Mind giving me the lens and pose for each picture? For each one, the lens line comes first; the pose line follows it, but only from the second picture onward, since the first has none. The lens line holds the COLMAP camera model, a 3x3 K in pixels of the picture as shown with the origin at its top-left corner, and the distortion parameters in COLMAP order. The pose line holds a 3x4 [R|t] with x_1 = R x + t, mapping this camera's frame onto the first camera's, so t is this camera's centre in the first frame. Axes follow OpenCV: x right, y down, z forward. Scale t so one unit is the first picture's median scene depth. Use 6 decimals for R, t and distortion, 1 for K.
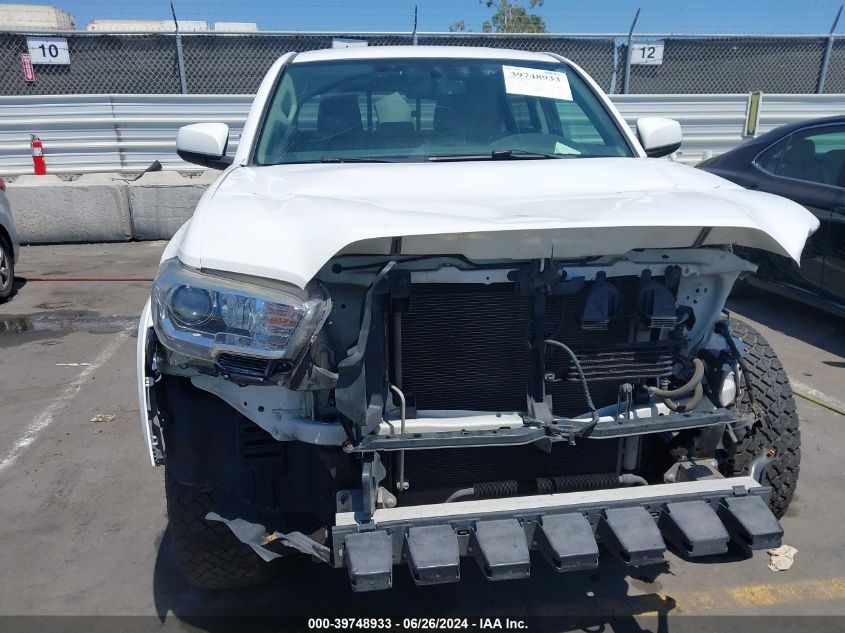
lens RADIAL K [[653.9, 0, 423.2], [0, 653.9, 319.8], [0, 0, 1]] dist [-0.006488, -0.003637]
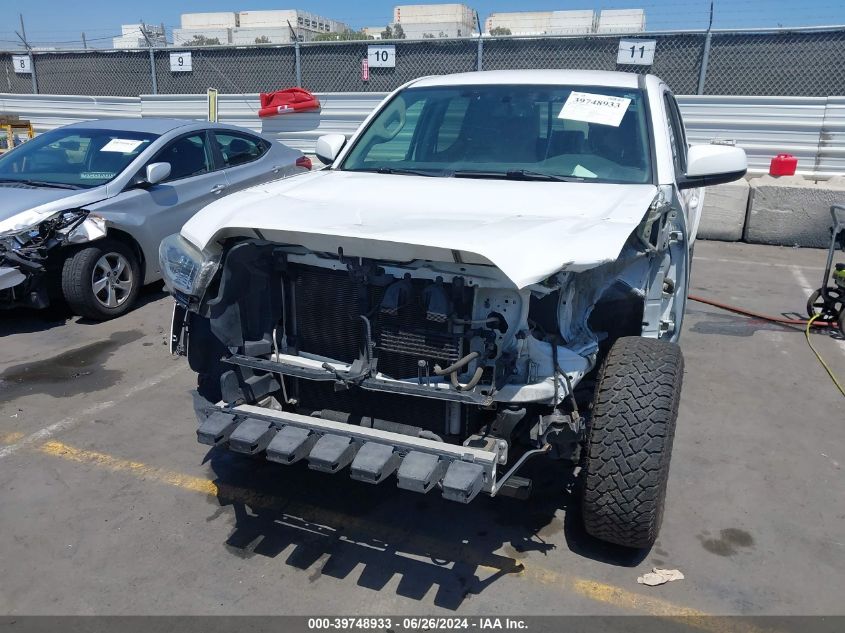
lens RADIAL K [[653.9, 0, 420.9], [0, 653.9, 313.7], [0, 0, 1]] dist [-0.006488, -0.003637]
pose [[0.866321, 0.165441, -0.471293, 0.695663], [-0.161452, 0.985652, 0.049224, -0.045348], [0.472675, 0.033447, 0.880602, -0.126962]]
